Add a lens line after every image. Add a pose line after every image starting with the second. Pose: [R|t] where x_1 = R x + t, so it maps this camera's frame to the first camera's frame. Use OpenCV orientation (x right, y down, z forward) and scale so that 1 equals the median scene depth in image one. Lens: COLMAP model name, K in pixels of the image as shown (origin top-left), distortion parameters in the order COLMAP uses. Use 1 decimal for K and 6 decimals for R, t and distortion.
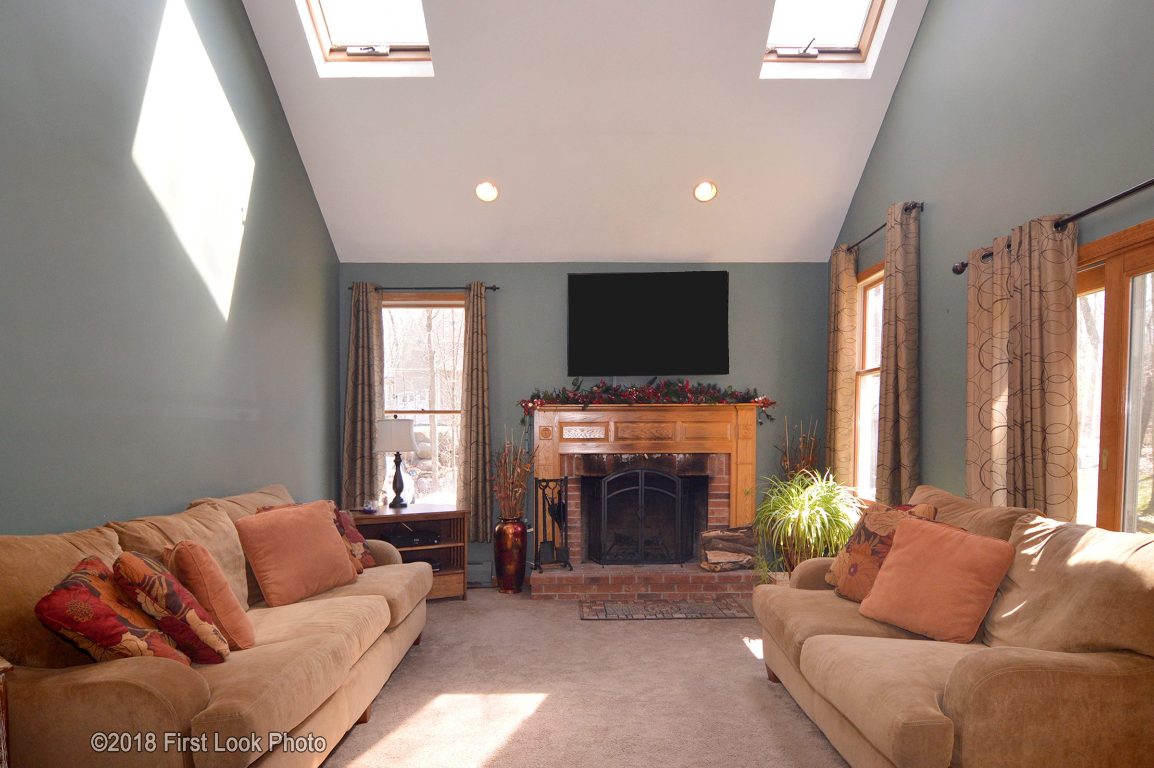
lens RADIAL K [[740.6, 0, 579.1], [0, 740.6, 487.6], [0, 0, 1]] dist [-0.006152, -0.002540]
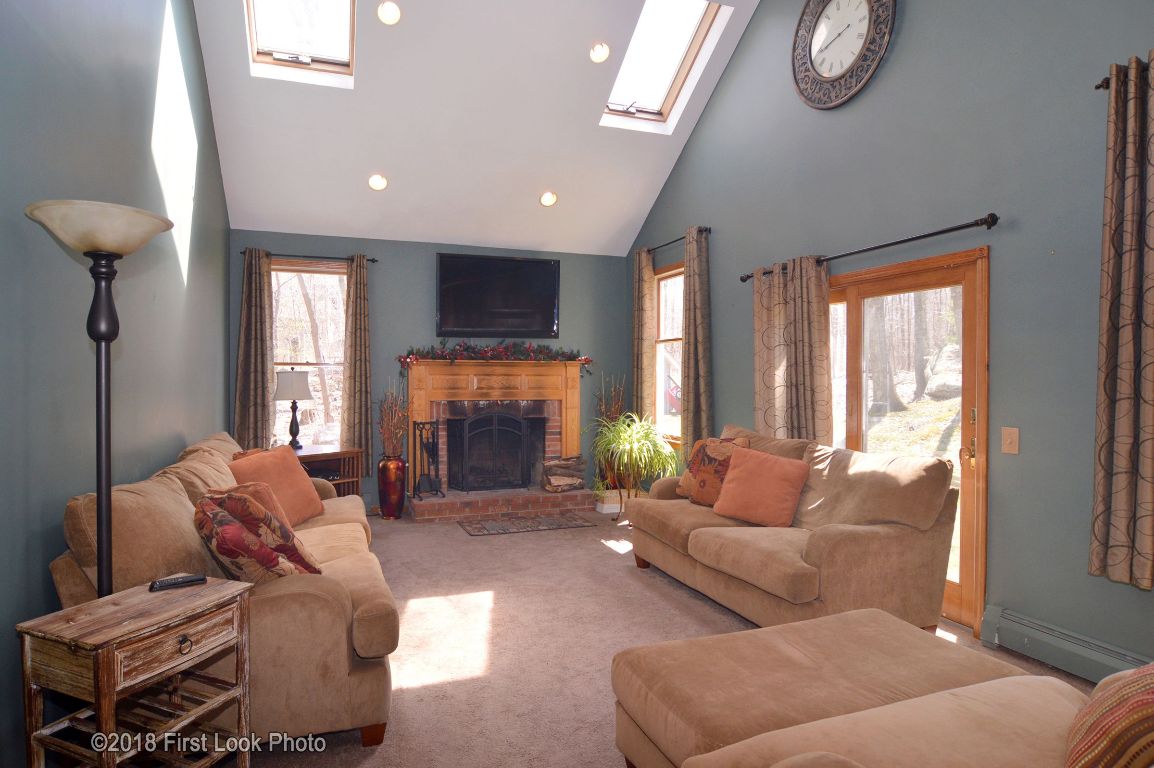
lens RADIAL K [[641.5, 0, 572.7], [0, 641.5, 401.2], [0, 0, 1]] dist [0.000068, -0.000412]
pose [[0.944812, -0.002418, 0.327605, -0.182337], [0.013754, 0.999384, -0.032291, -0.009793], [-0.327325, 0.035014, 0.944263, -0.075733]]
